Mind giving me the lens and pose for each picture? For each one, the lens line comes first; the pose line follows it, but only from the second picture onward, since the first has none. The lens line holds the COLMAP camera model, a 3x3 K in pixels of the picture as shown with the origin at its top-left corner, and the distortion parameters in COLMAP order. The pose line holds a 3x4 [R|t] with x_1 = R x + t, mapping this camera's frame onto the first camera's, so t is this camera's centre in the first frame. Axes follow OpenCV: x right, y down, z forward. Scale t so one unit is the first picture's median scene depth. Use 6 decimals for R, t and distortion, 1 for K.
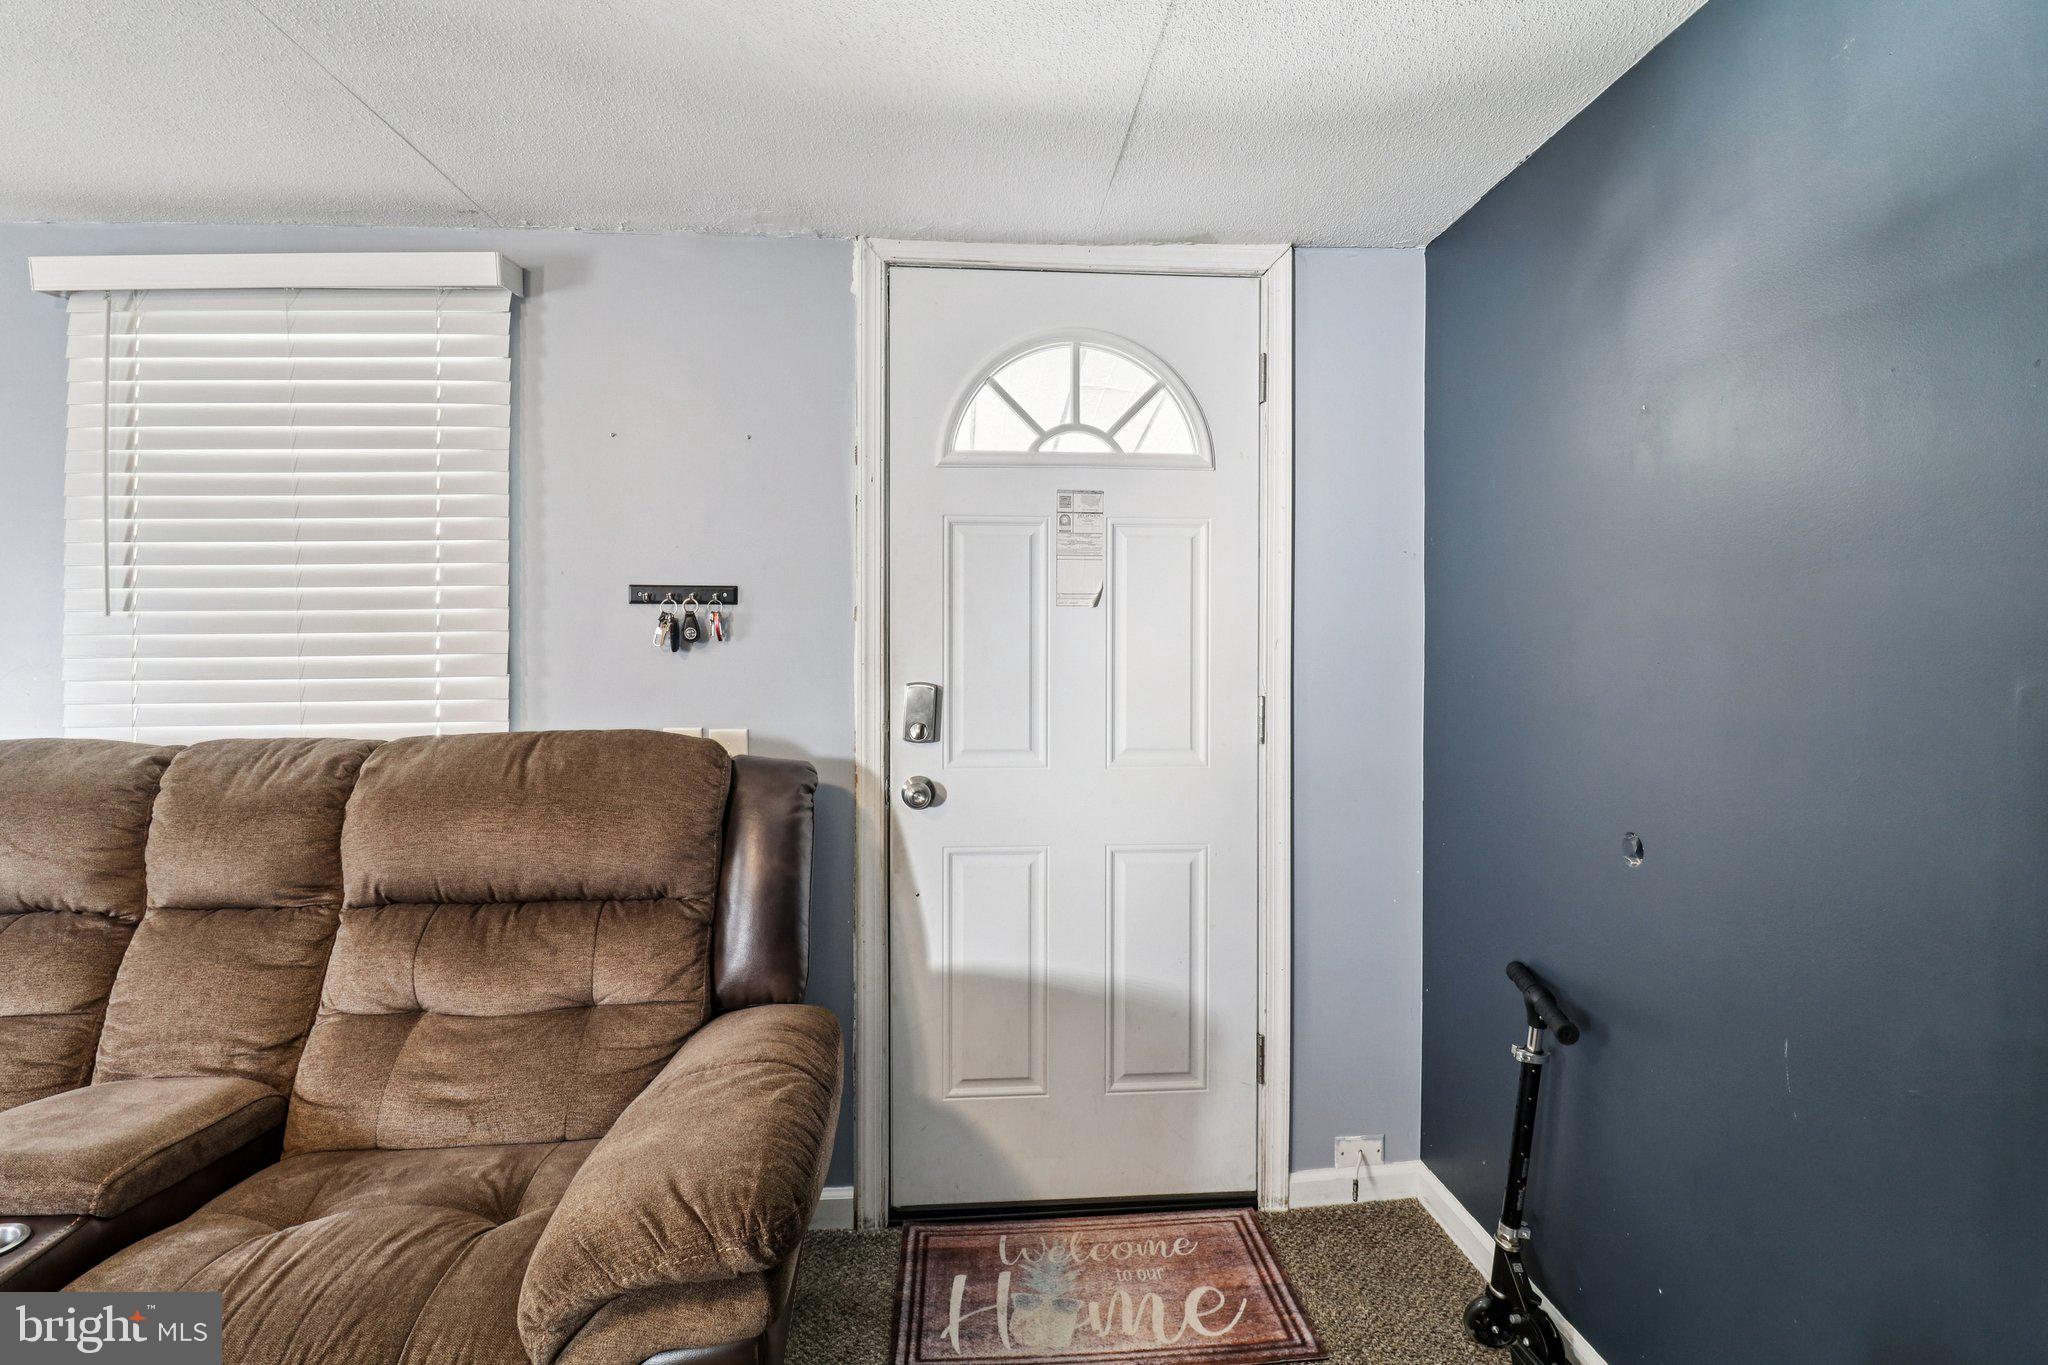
lens RADIAL K [[964.7, 0, 1010.7], [0, 964.7, 677.6], [0, 0, 1]] dist [0.017899, -0.012866]
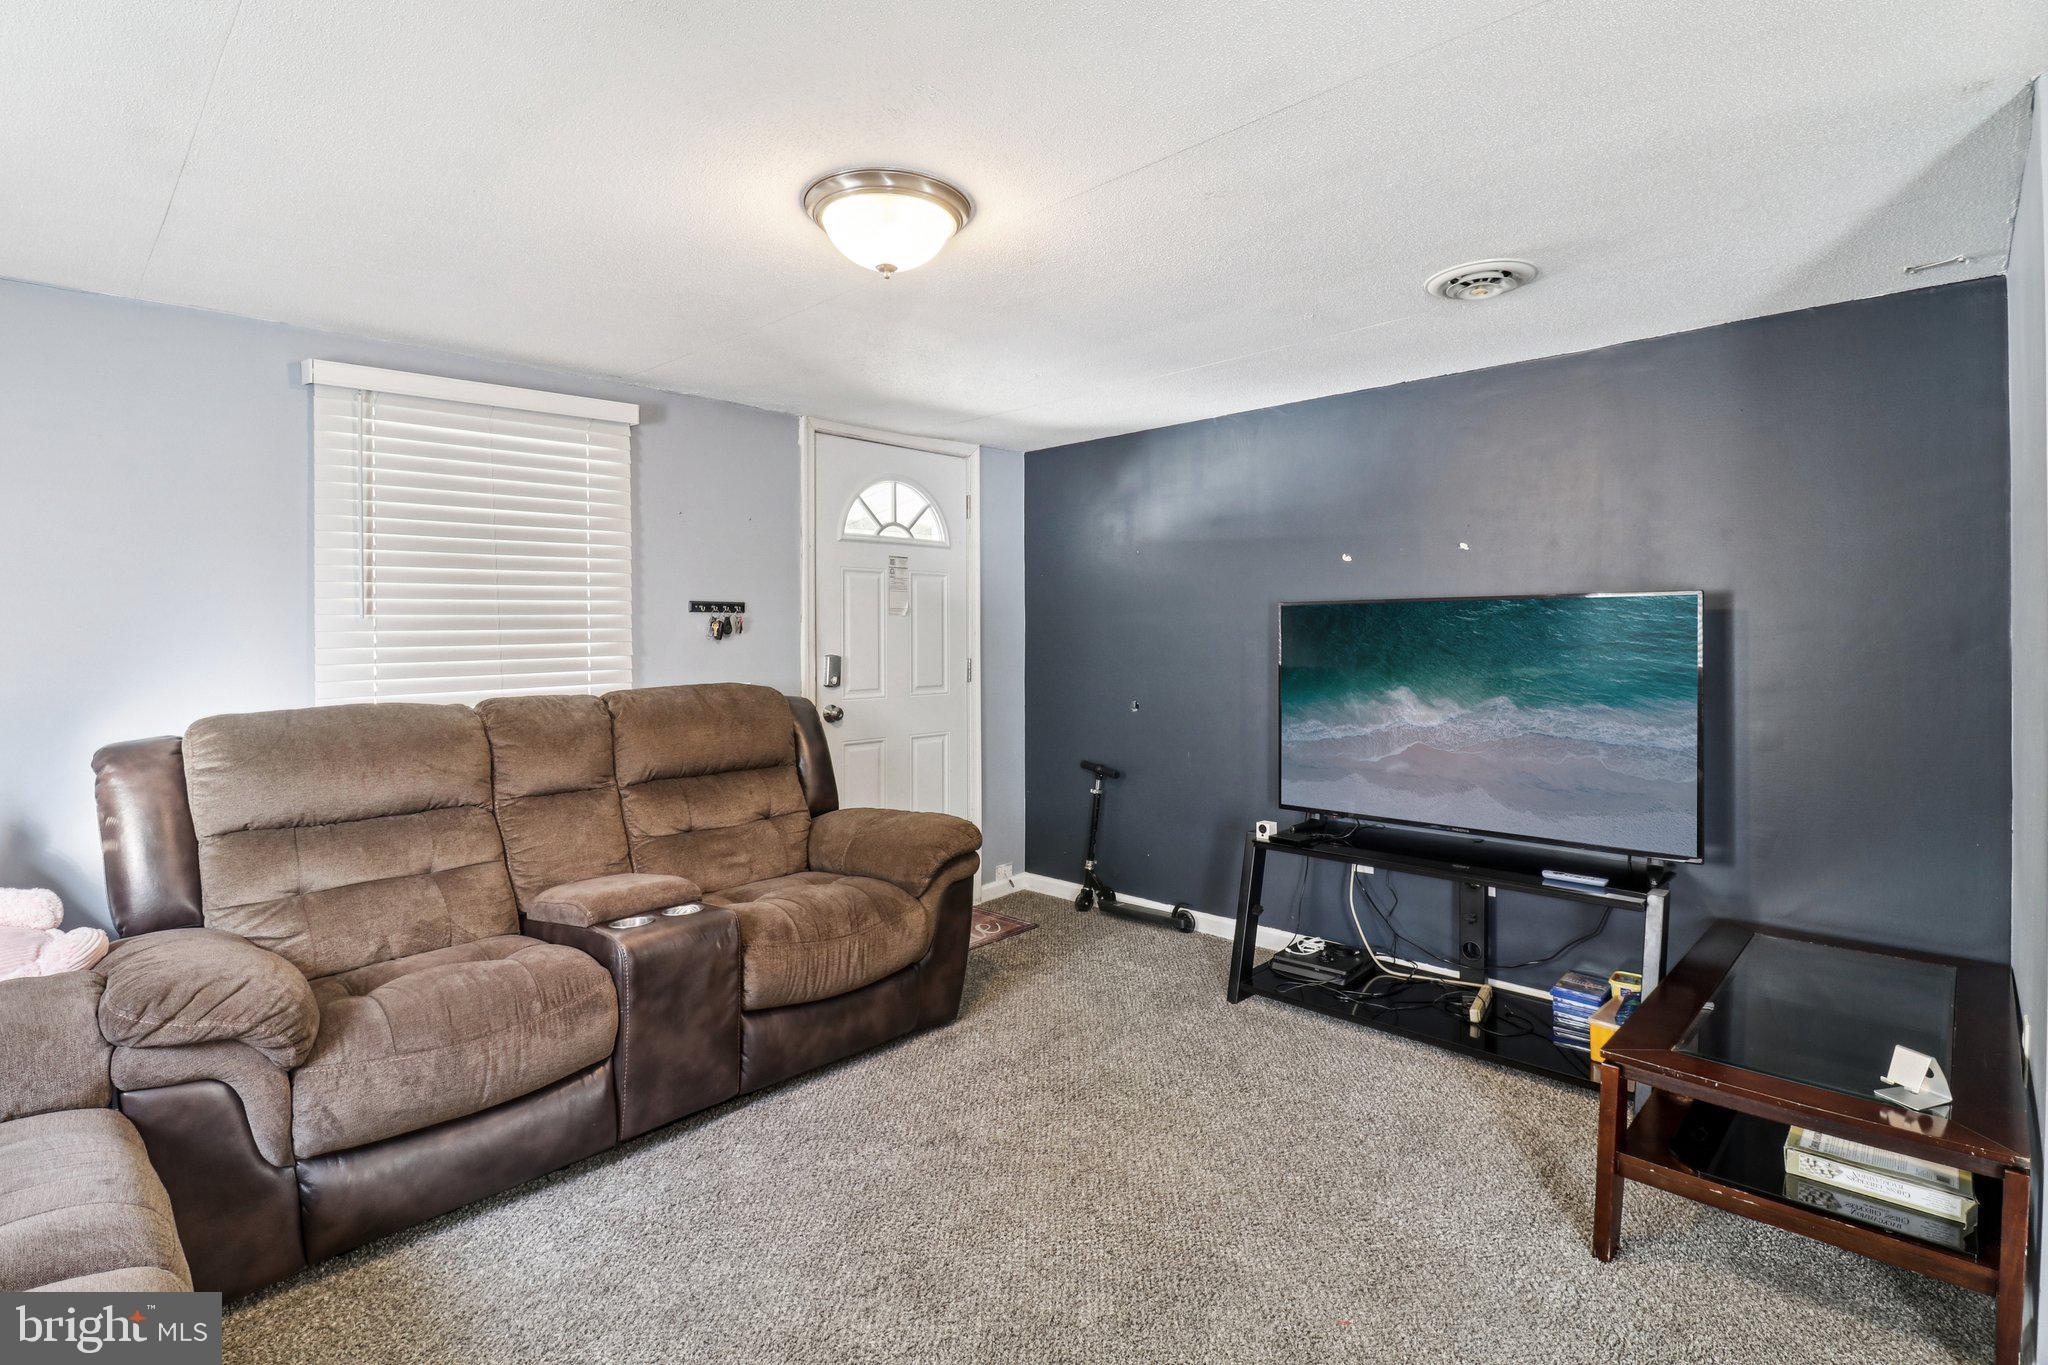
lens RADIAL K [[964.7, 0, 1028.6], [0, 964.7, 651.6], [0, 0, 1]] dist [0.017899, -0.012866]
pose [[0.744139, -0.018003, 0.667782, -1.102172], [0.026096, 0.999657, -0.002130, 0.013035], [-0.667515, 0.019012, 0.744354, -0.677924]]
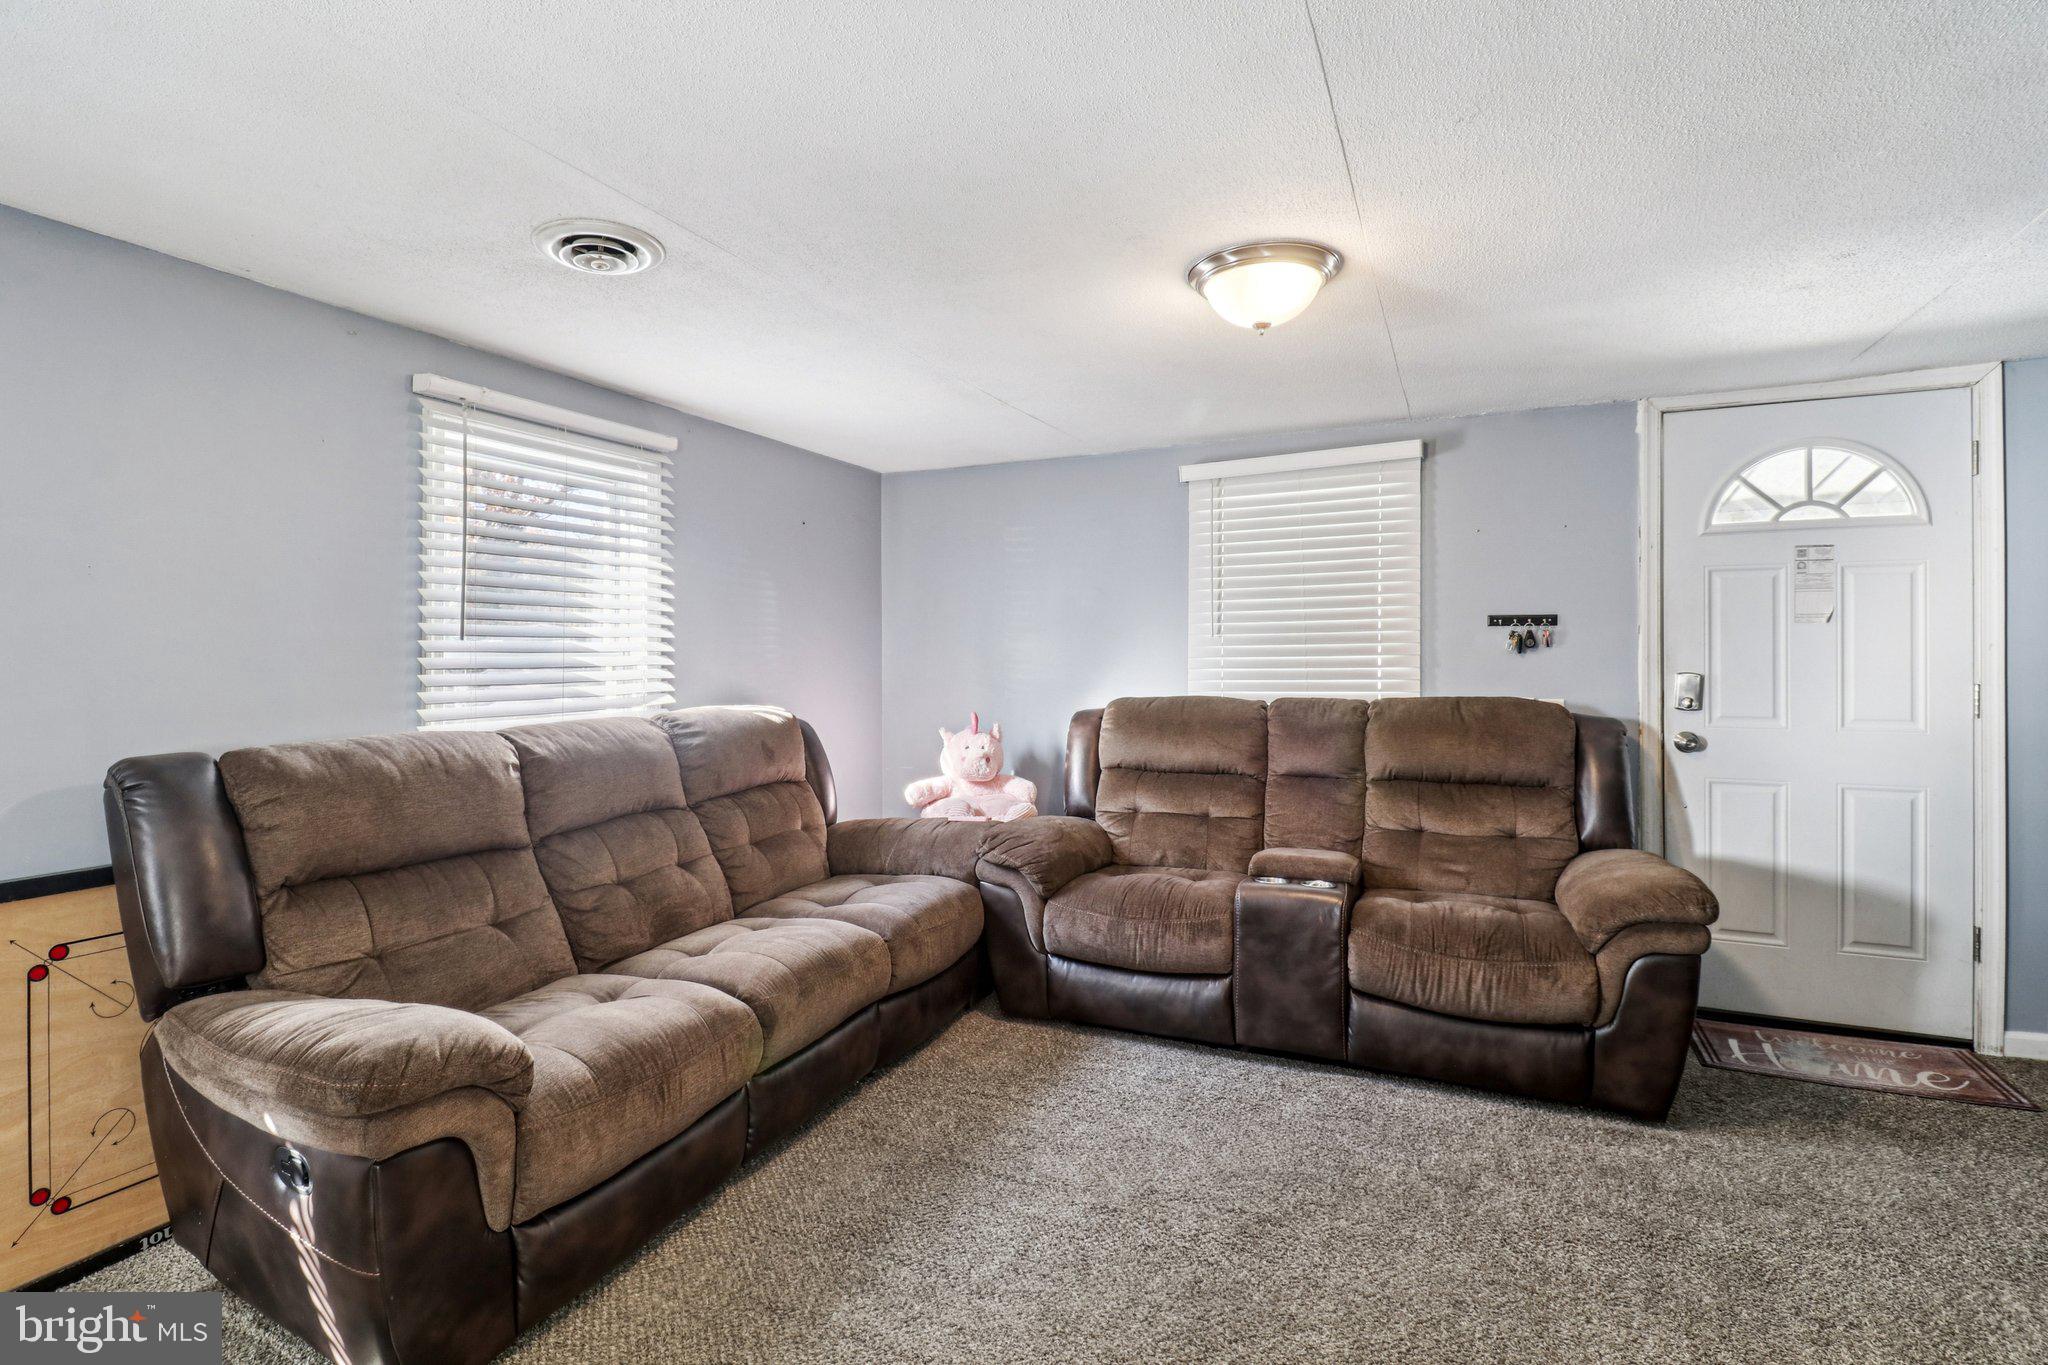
lens RADIAL K [[964.7, 0, 1021.2], [0, 964.7, 660.7], [0, 0, 1]] dist [0.017899, -0.012866]
pose [[0.881366, -0.000282, -0.472434, -0.314723], [-0.009426, 0.999790, -0.018180, 0.025925], [0.472340, 0.020477, 0.881179, -0.945960]]
